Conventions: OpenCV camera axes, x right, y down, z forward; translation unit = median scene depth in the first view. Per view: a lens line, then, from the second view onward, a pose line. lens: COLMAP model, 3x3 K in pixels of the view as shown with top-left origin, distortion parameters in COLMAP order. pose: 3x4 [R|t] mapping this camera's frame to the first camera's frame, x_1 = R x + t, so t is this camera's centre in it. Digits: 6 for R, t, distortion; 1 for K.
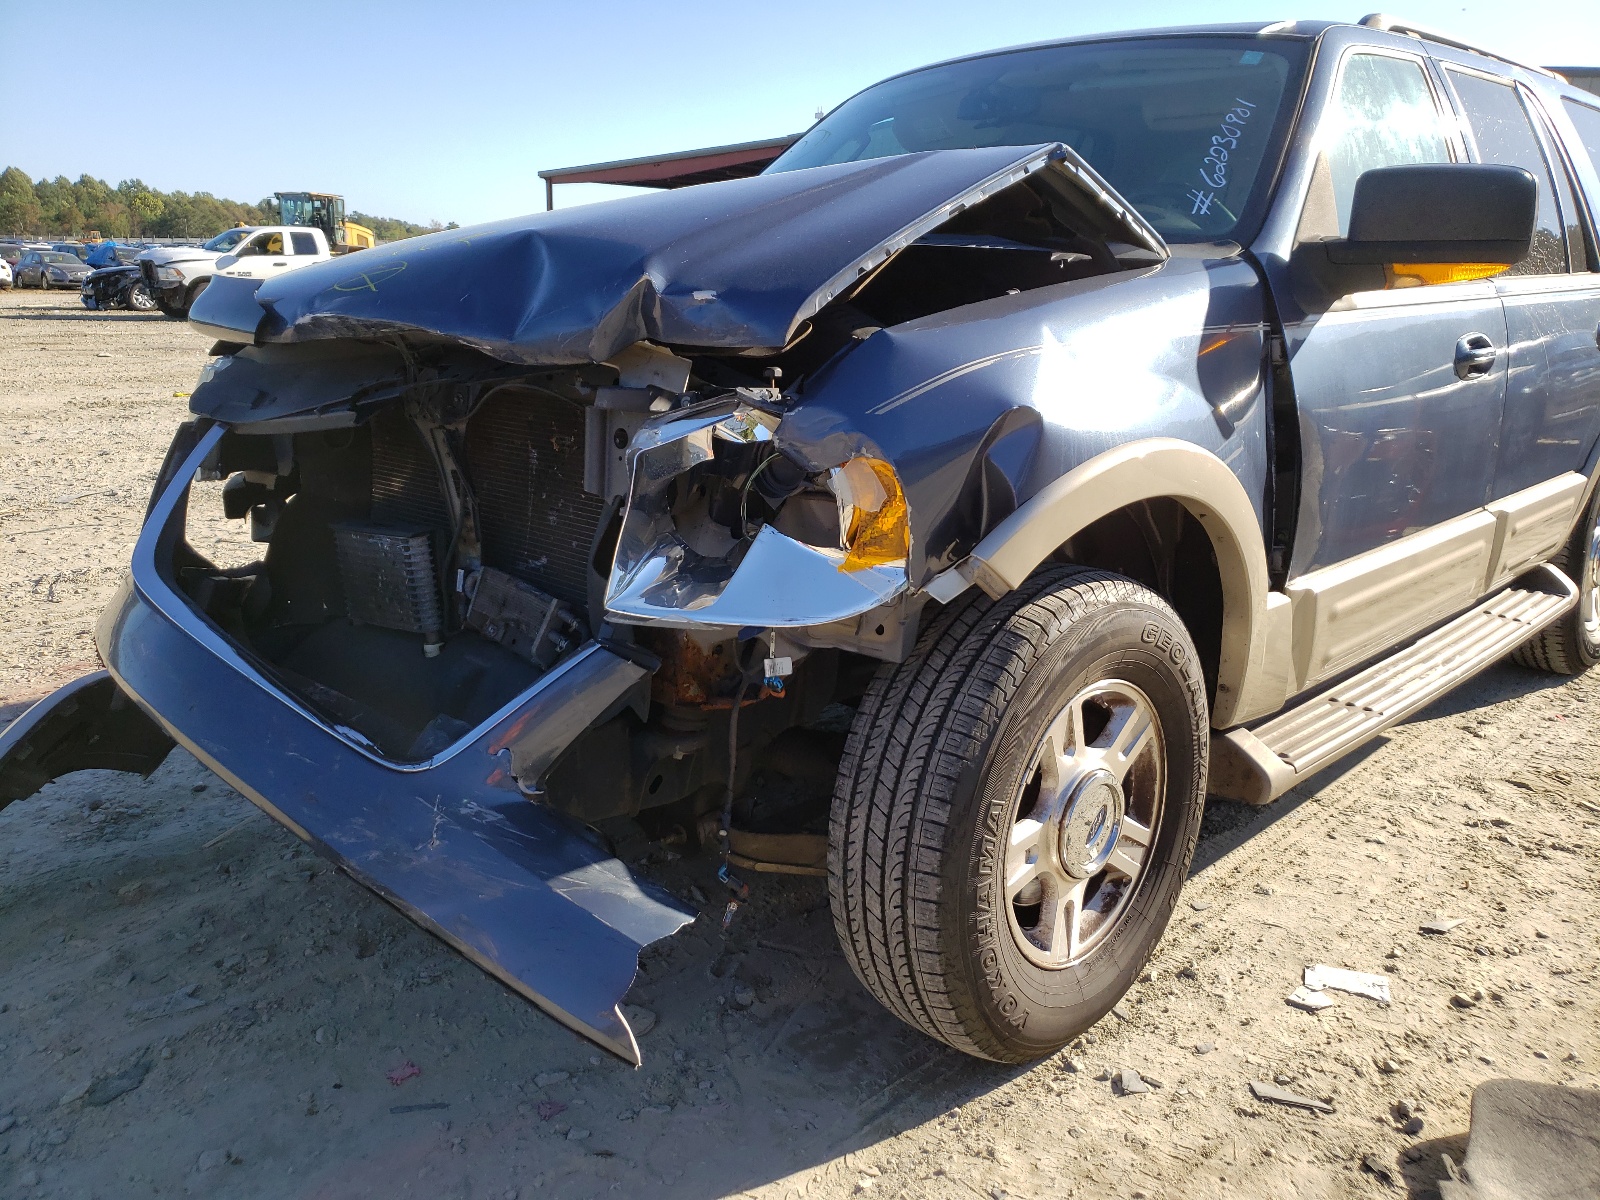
lens RADIAL K [[1336.6, 0, 800.0], [0, 1336.6, 600.0], [0, 0, 1]] dist [-0.092902, 0.150085]
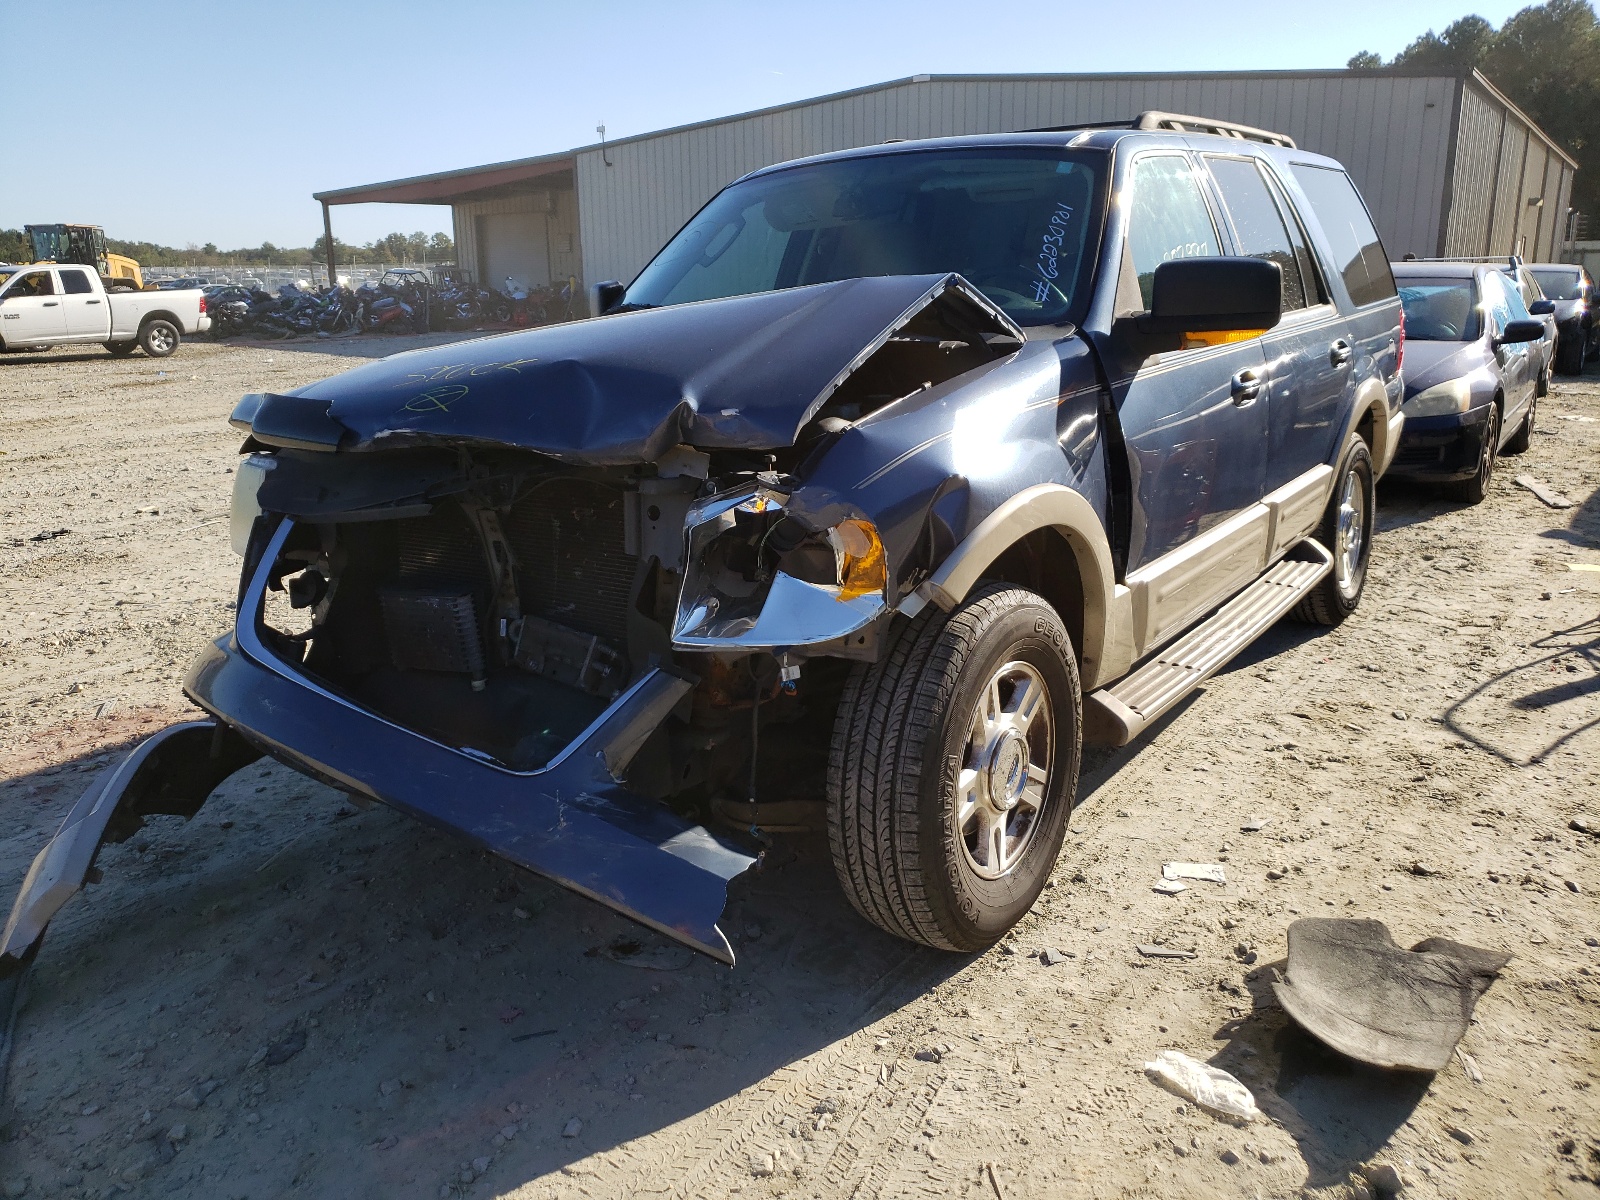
lens RADIAL K [[1336.6, 0, 800.0], [0, 1336.6, 600.0], [0, 0, 1]] dist [-0.092902, 0.150085]
pose [[0.986075, -0.079914, 0.145845, -0.173418], [0.079958, 0.996783, 0.005571, -0.027379], [-0.145821, 0.006168, 0.989292, -0.308274]]
